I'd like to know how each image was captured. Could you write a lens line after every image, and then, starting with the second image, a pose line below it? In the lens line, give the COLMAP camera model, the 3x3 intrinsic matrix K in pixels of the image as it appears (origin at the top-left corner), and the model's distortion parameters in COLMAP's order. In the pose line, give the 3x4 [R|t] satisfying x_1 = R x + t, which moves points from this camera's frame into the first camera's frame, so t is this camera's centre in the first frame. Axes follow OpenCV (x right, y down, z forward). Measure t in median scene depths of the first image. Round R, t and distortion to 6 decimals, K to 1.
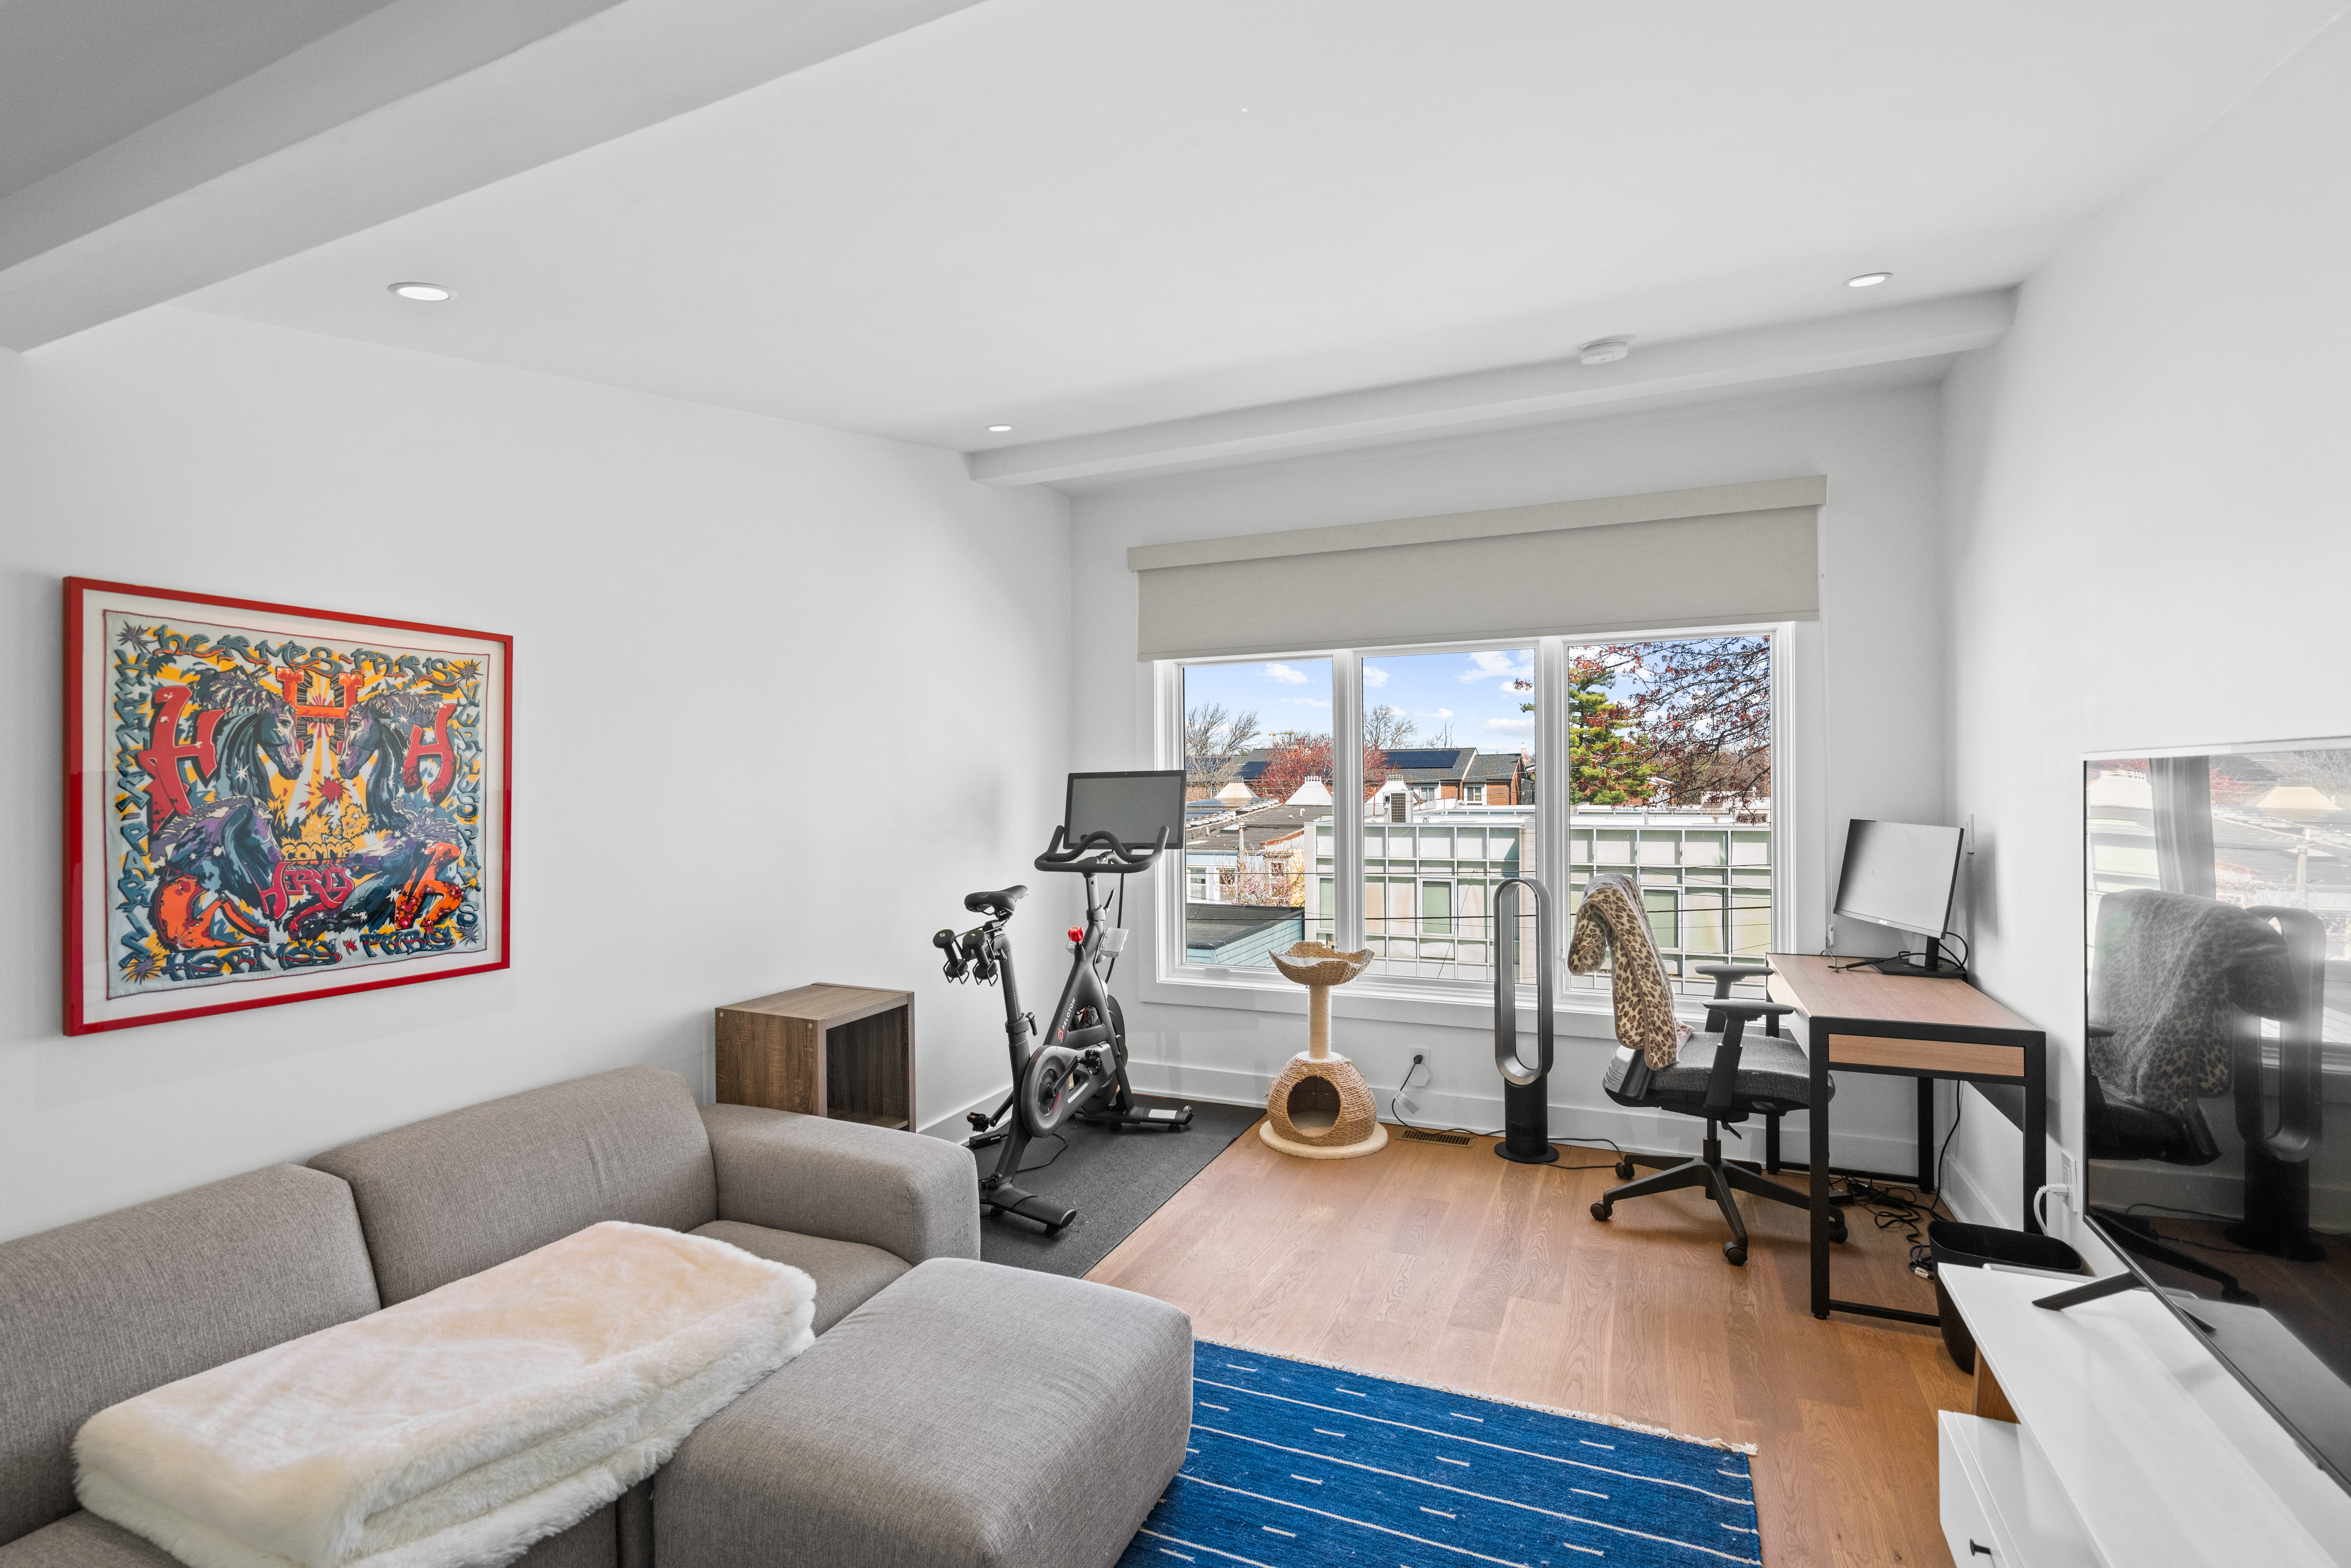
lens RADIAL K [[1092.0, 0, 1175.5], [0, 1092.0, 784.0], [0, 0, 1]] dist [-0.021790, 0.018929]
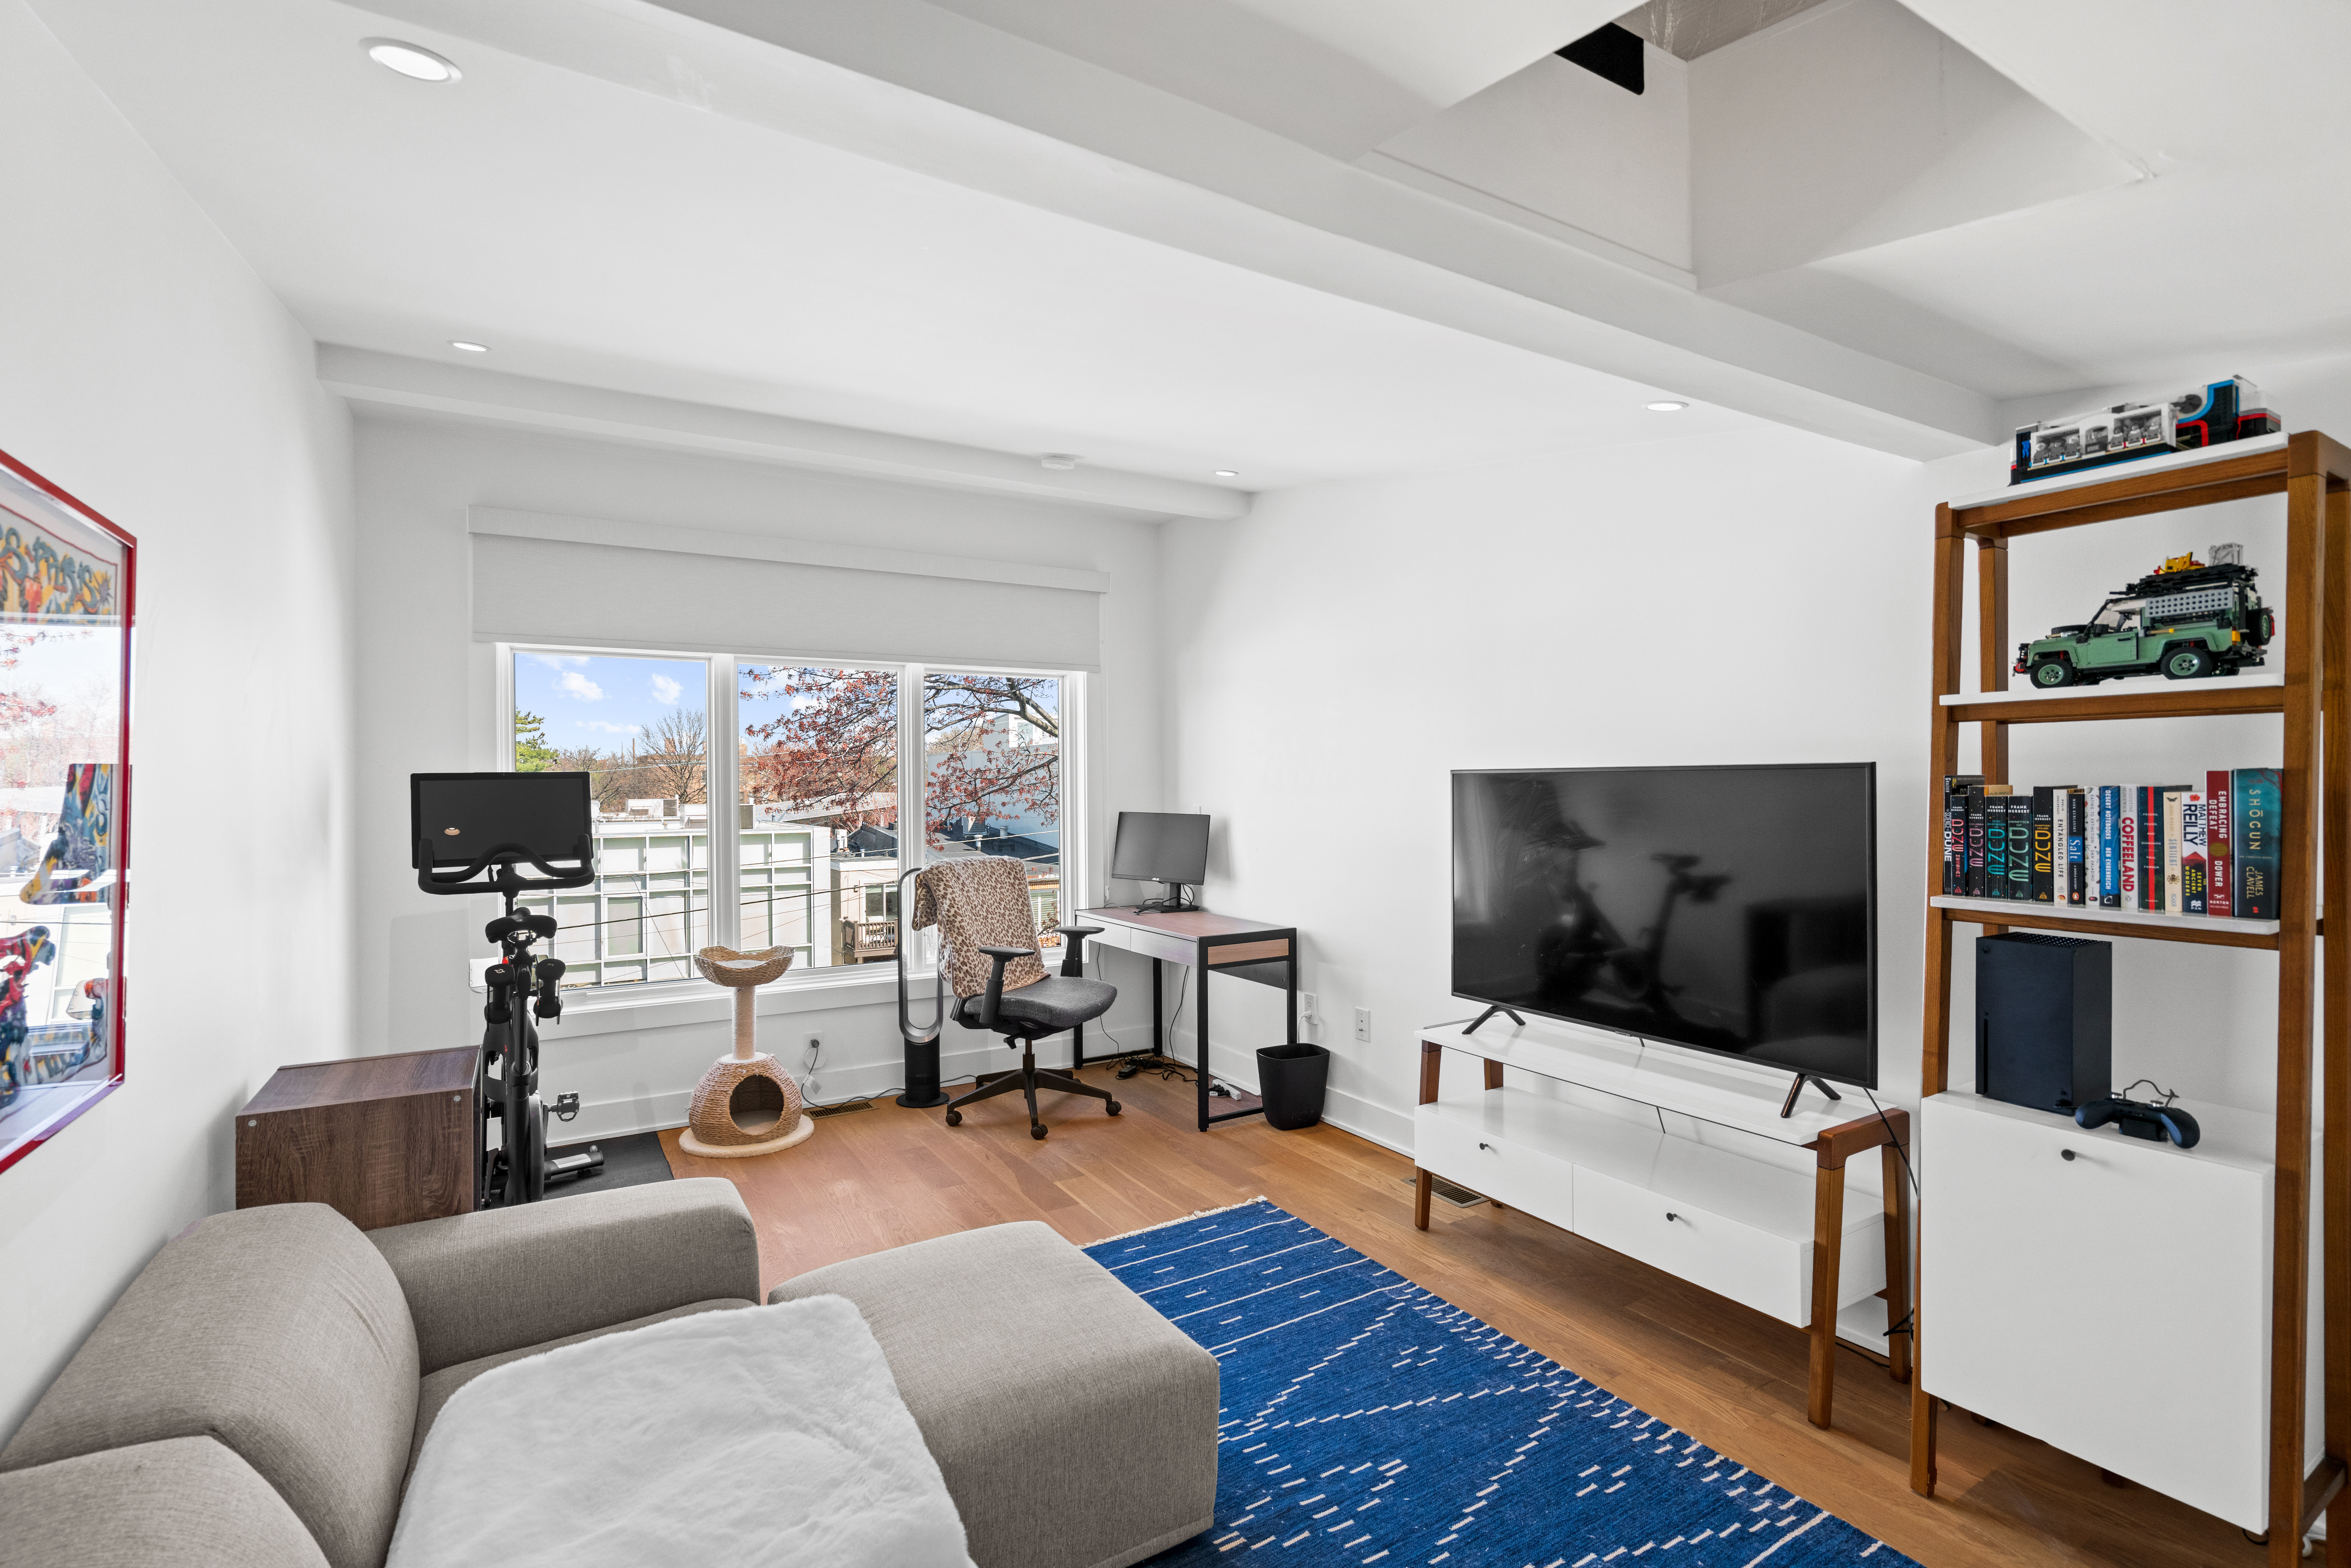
lens RADIAL K [[1081.1, 0, 1166.7], [0, 1081.1, 785.4], [0, 0, 1]] dist [-0.000800, 0.000199]
pose [[0.569803, 0.003536, 0.821774, -0.488001], [0.001839, 0.999983, -0.005578, 0.004148], [-0.821779, 0.004690, 0.569787, 0.110270]]
